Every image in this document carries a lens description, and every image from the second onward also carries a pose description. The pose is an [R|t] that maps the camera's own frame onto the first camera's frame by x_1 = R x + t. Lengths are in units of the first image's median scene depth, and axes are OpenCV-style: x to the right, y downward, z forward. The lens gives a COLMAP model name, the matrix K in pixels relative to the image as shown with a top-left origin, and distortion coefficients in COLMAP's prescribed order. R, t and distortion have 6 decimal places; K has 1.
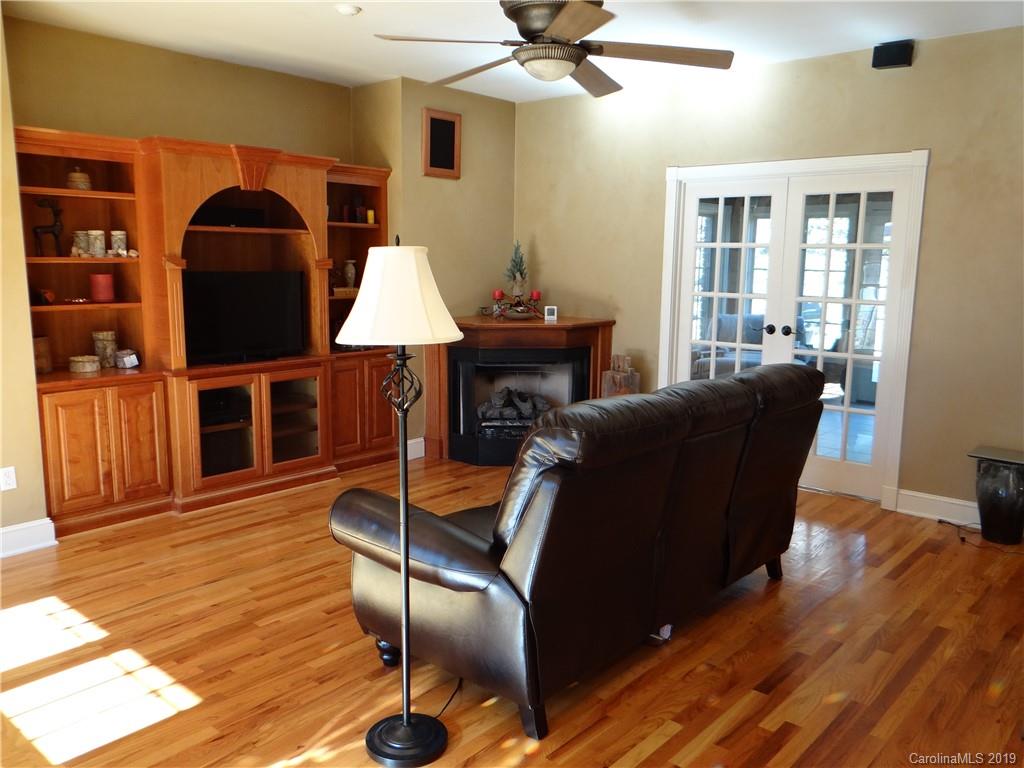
lens RADIAL K [[814.5, 0, 509.9], [0, 814.5, 387.9], [0, 0, 1]] dist [-0.008269, -0.001151]
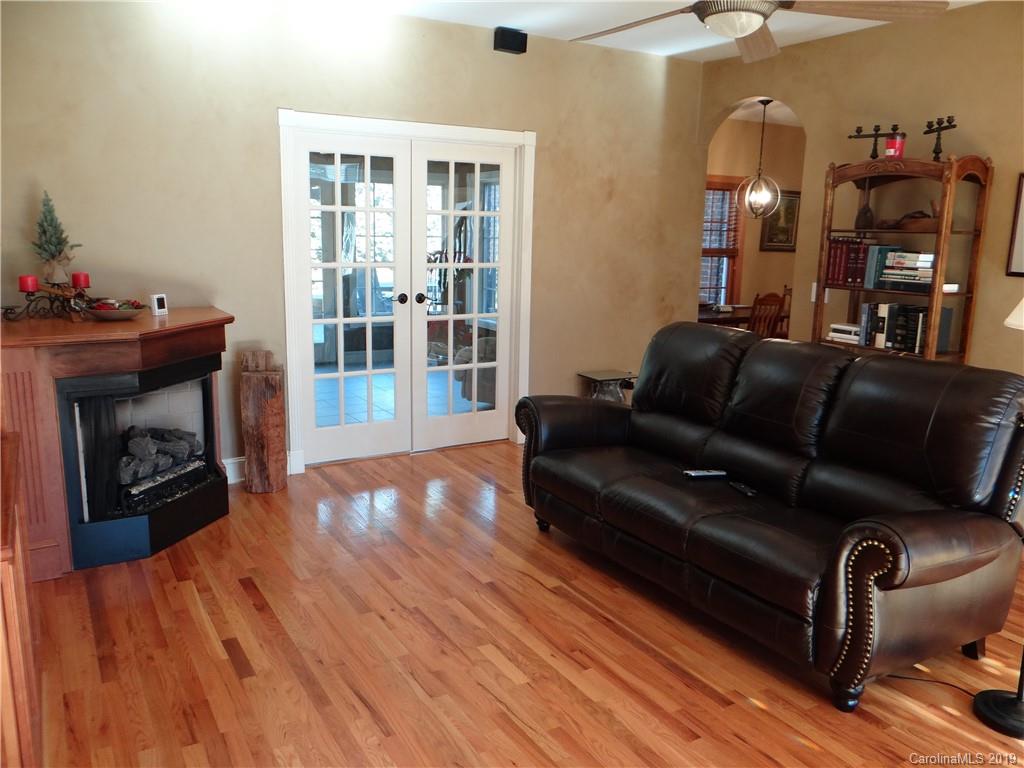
lens RADIAL K [[842.1, 0, 511.1], [0, 842.1, 372.1], [0, 0, 1]] dist [0.031601, -0.000242]
pose [[0.322915, -0.169950, 0.931044, -0.604042], [0.132973, 0.982134, 0.133157, -0.106424], [-0.937040, 0.080806, 0.339745, 0.571876]]
